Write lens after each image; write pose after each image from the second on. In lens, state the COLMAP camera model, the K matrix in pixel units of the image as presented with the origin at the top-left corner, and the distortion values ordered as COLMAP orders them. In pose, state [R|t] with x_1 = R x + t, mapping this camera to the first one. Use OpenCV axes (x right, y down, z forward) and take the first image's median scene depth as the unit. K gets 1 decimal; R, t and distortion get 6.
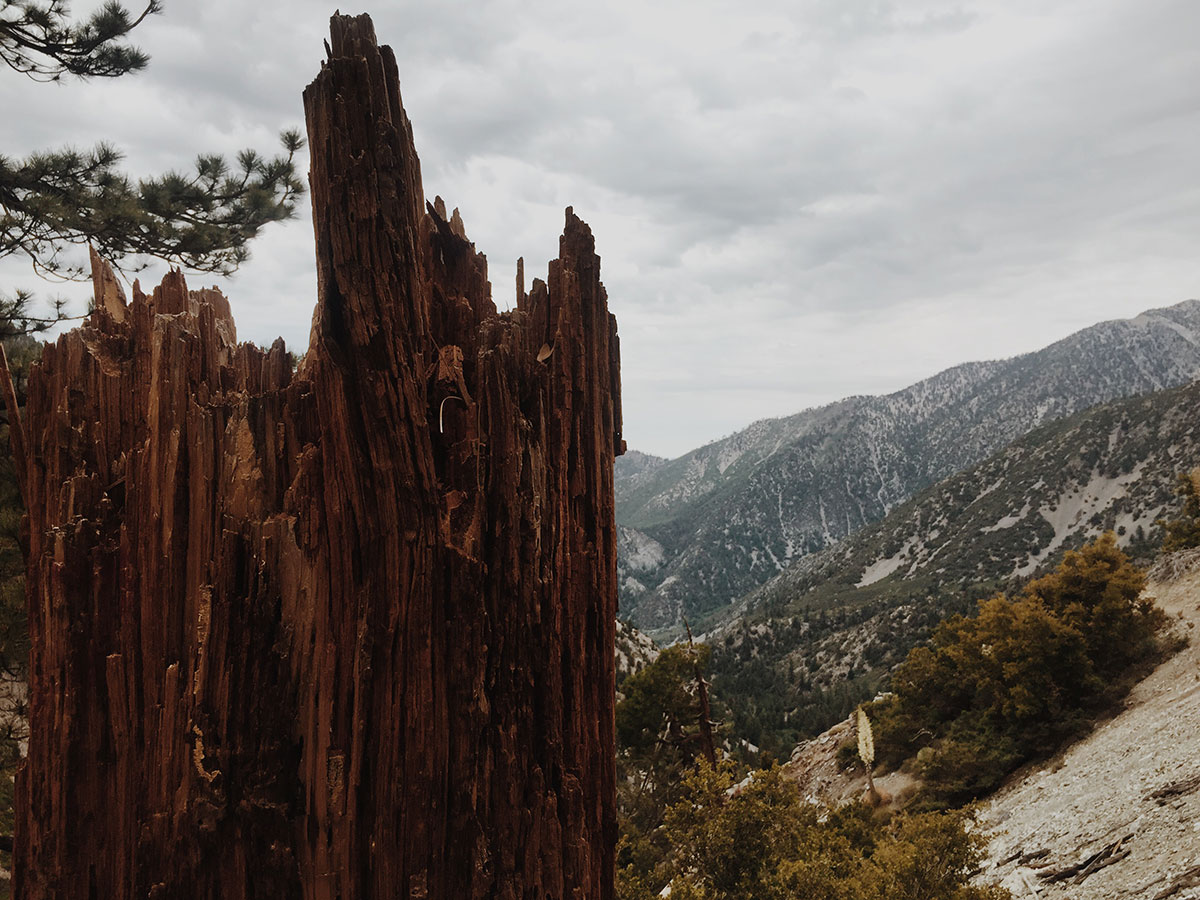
lens RADIAL K [[1036.2, 0, 599.6], [0, 1036.2, 443.3], [0, 0, 1]] dist [0.066148, -0.054214]
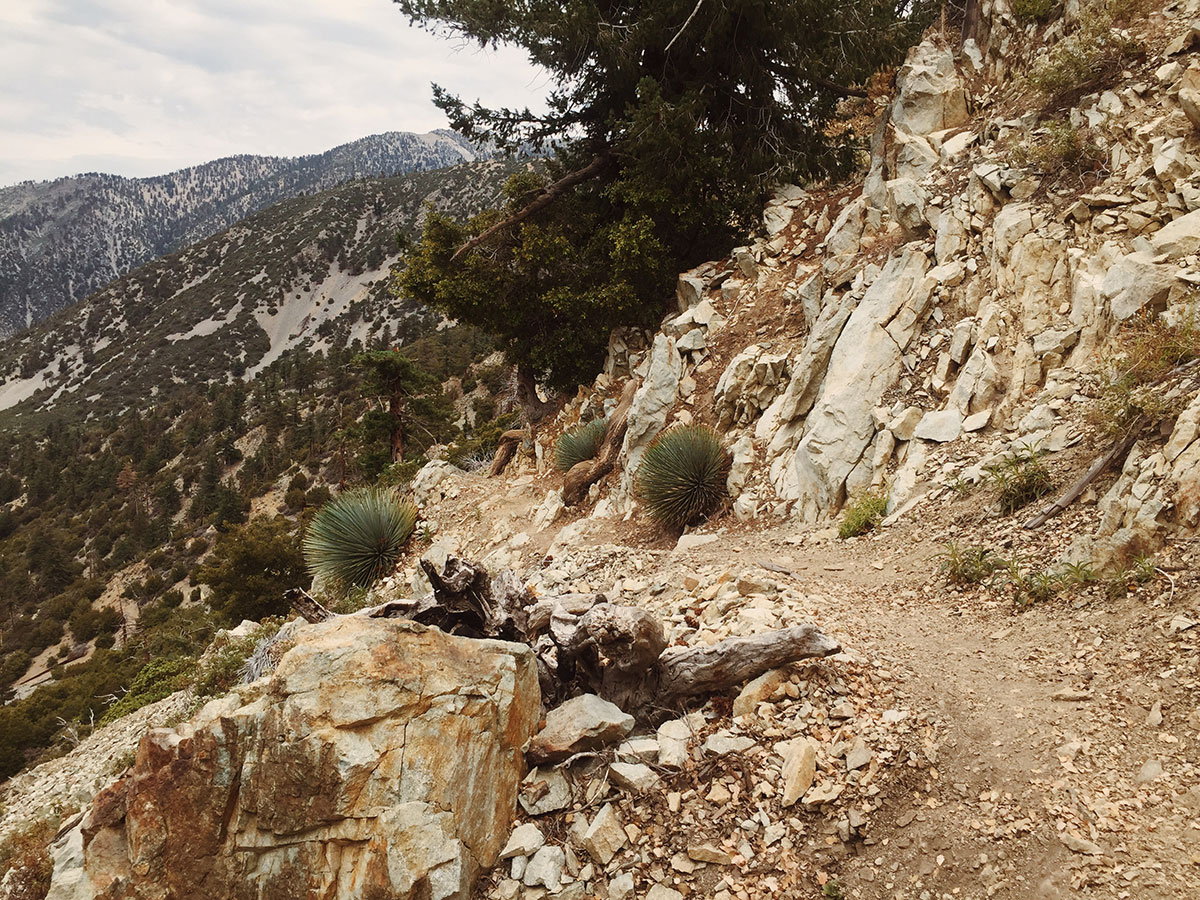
lens RADIAL K [[1036.2, 0, 598.8], [0, 1036.2, 450.0], [0, 0, 1]] dist [0.066148, -0.054214]
pose [[0.804851, -0.015626, 0.593271, 0.173146], [-0.085138, 0.986273, 0.141479, 0.032687], [-0.587338, -0.164379, 0.792473, 0.272760]]
